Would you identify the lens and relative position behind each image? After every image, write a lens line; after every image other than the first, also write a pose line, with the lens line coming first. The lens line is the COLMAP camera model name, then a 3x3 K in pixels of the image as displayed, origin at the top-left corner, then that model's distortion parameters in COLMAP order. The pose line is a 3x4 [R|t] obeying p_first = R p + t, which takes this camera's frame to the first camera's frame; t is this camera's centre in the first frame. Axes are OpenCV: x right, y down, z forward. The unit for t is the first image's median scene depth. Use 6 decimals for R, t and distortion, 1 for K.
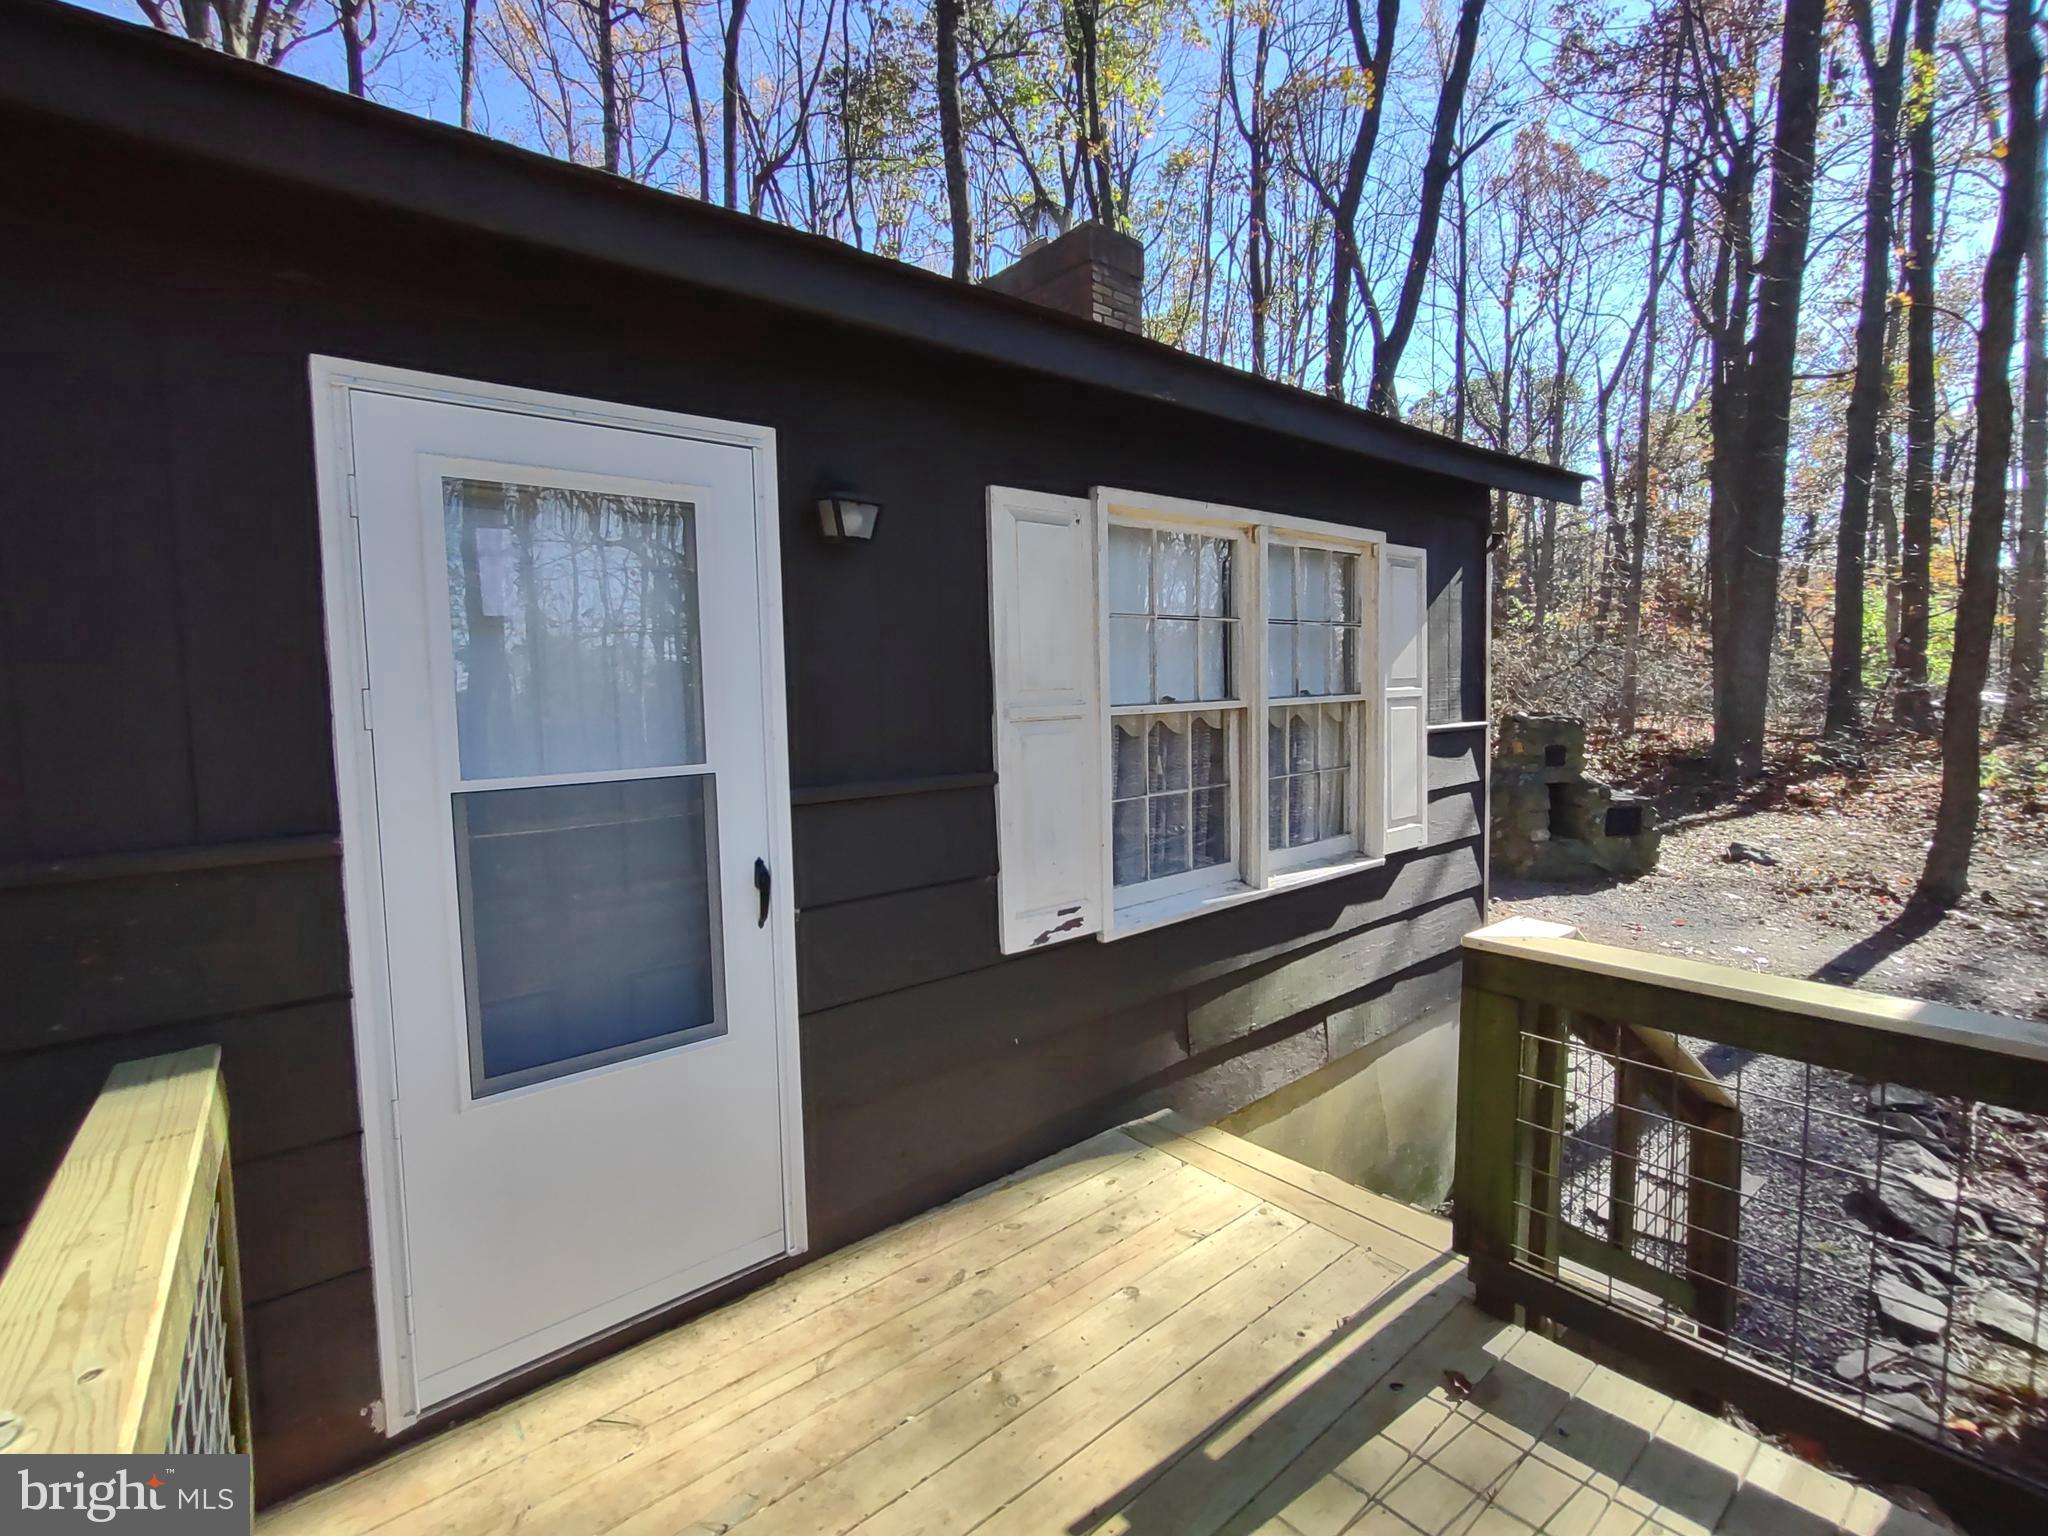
lens RADIAL K [[925.2, 0, 1013.2], [0, 925.2, 745.1], [0, 0, 1]] dist [0.001248, -0.000021]
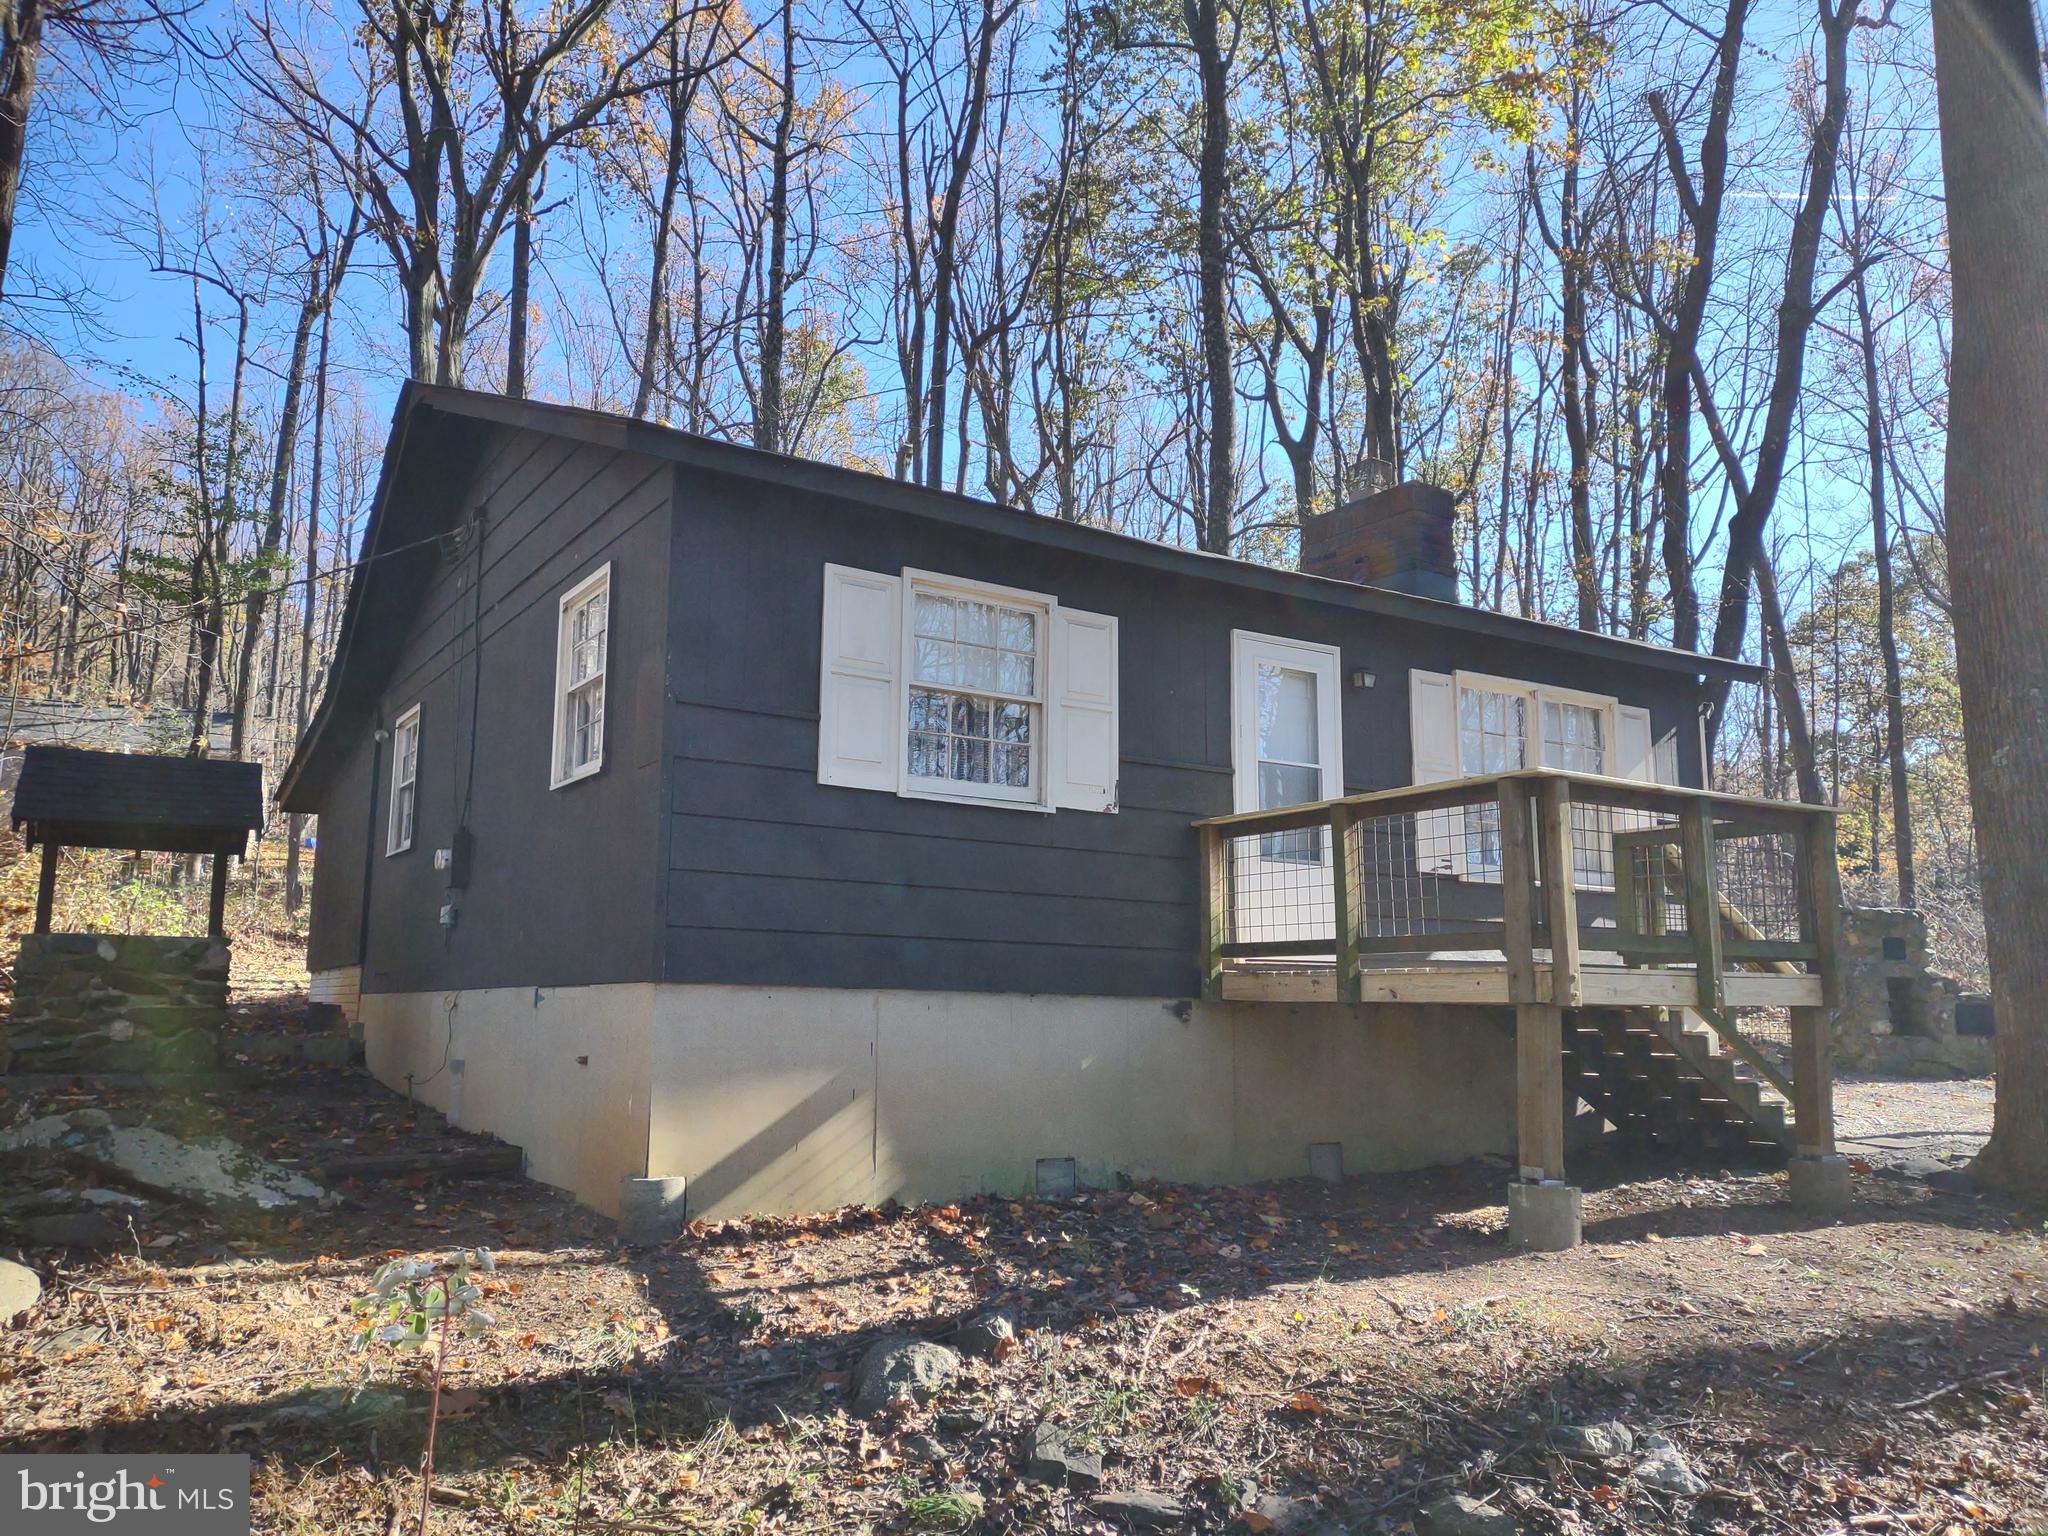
lens RADIAL K [[1510.3, 0, 1023.0], [0, 1510.3, 769.0], [0, 0, 1]] dist [0.071069, -0.073513]
pose [[0.993455, 0.015338, -0.113188, -0.042390], [-0.039387, 0.976166, -0.213422, 0.062116], [0.107217, 0.216483, 0.970381, -0.209000]]
